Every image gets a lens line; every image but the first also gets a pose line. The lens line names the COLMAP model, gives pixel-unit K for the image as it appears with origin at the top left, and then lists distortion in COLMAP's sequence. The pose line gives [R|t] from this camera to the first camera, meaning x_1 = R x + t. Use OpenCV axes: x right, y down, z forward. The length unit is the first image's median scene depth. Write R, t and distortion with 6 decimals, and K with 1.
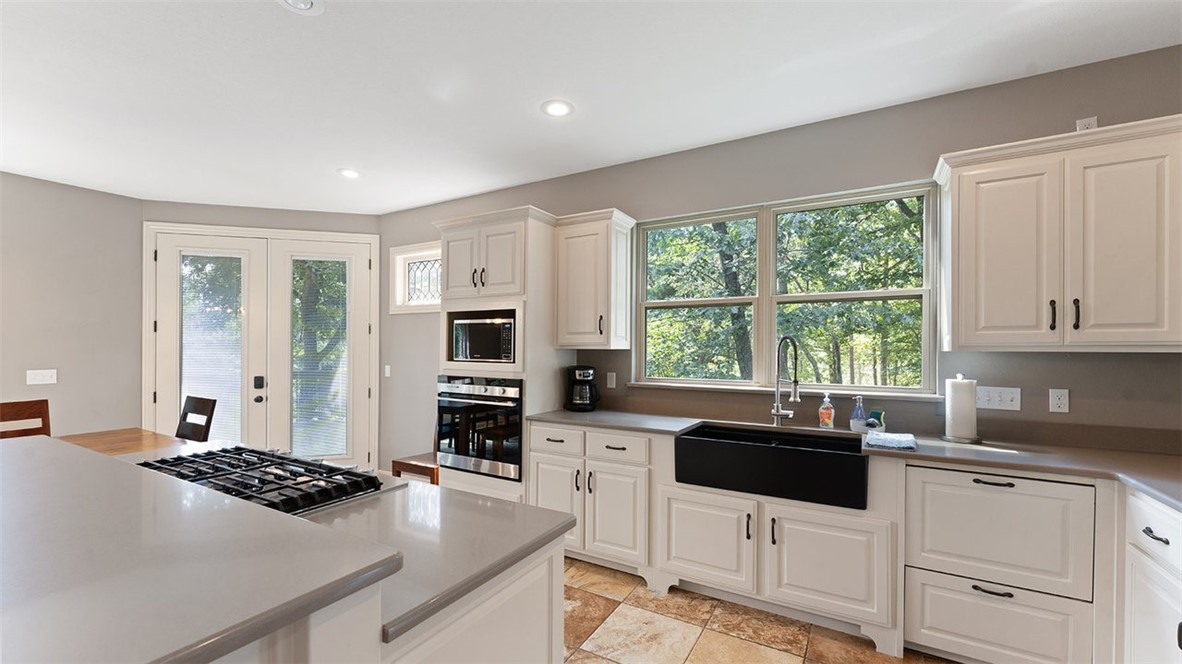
lens RADIAL K [[477.3, 0, 584.0], [0, 477.3, 352.9], [0, 0, 1]] dist [-0.001402, 0.000017]
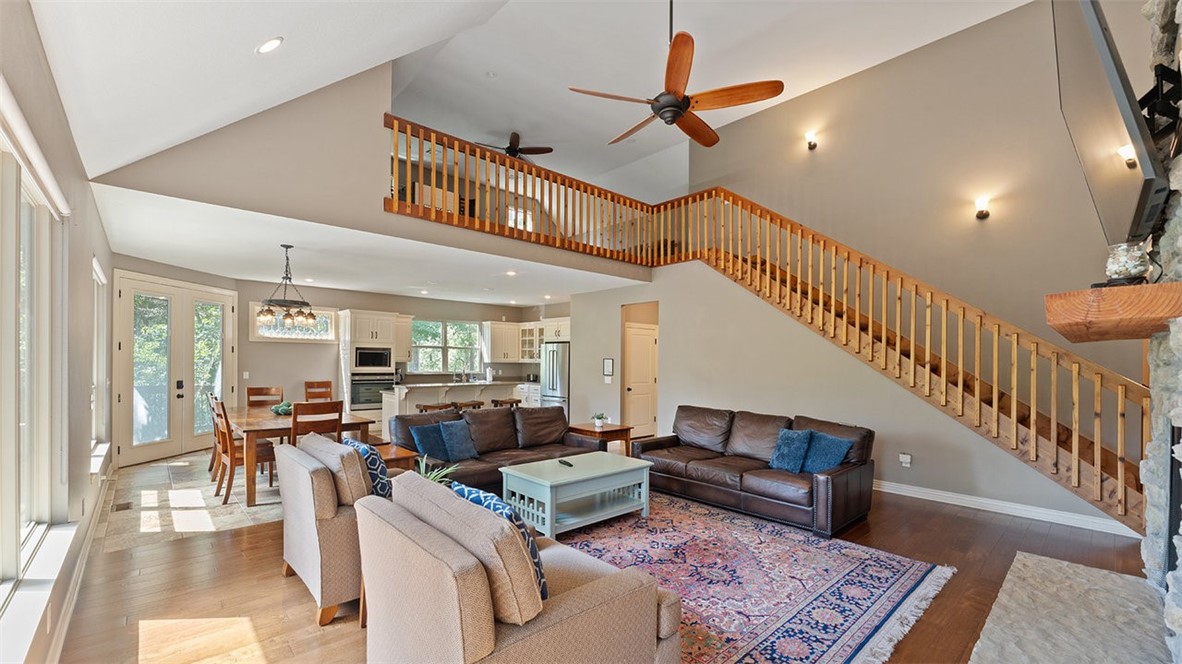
lens RADIAL K [[478.3, 0, 587.2], [0, 478.3, 357.7], [0, 0, 1]] dist [-0.000273, 0.000050]
pose [[0.283105, 0.005437, 0.959073, -2.968685], [0.003708, 0.999970, -0.006763, -0.012519], [-0.959082, 0.005470, 0.283077, -1.079113]]
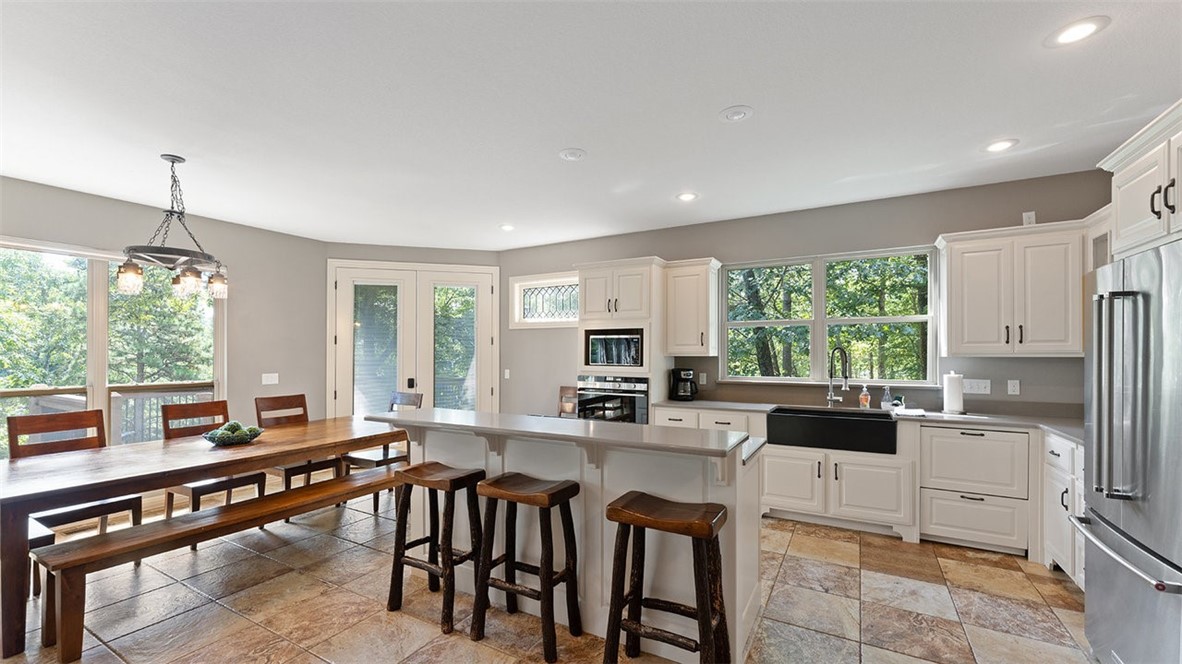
lens RADIAL K [[478.3, 0, 587.2], [0, 478.3, 357.7], [0, 0, 1]] dist [-0.000273, 0.000050]
pose [[0.999877, -0.004154, 0.015144, -0.386647], [0.004206, 0.999985, -0.003460, -0.000047], [-0.015129, 0.003523, 0.999879, -0.491415]]
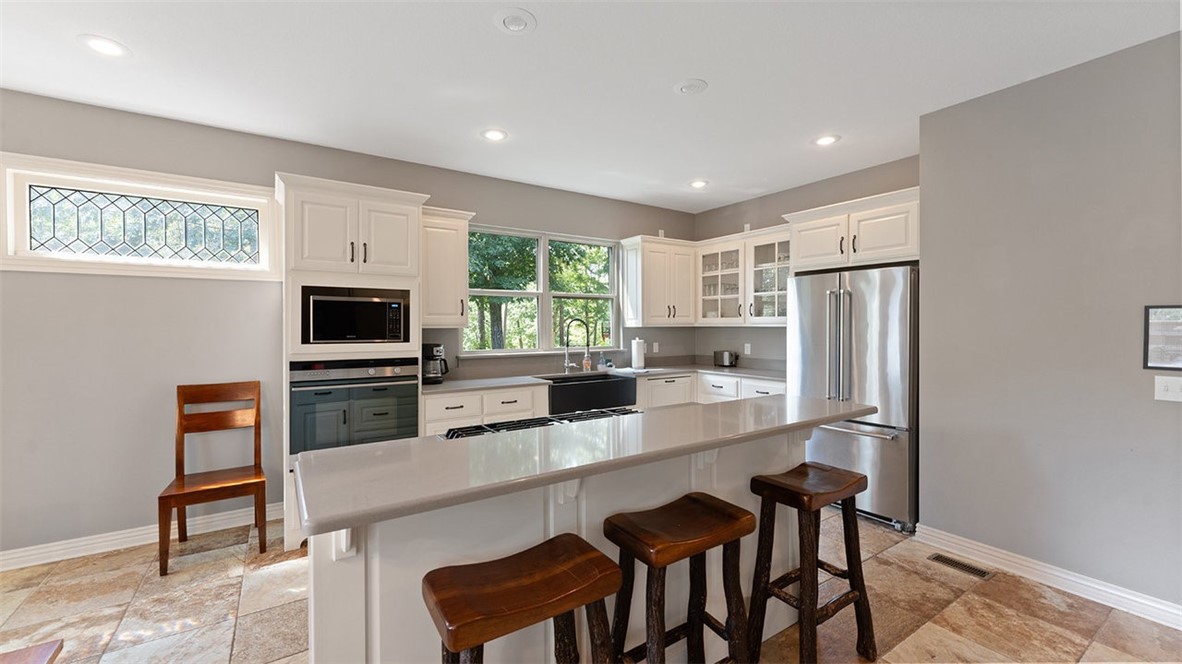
lens RADIAL K [[473.8, 0, 584.6], [0, 473.8, 341.9], [0, 0, 1]] dist [0.002736, 0.000276]
pose [[0.439793, -0.036037, 0.897376, -1.056278], [0.014546, 0.999349, 0.033003, -0.008934], [-0.897981, -0.001461, 0.440031, 0.238039]]
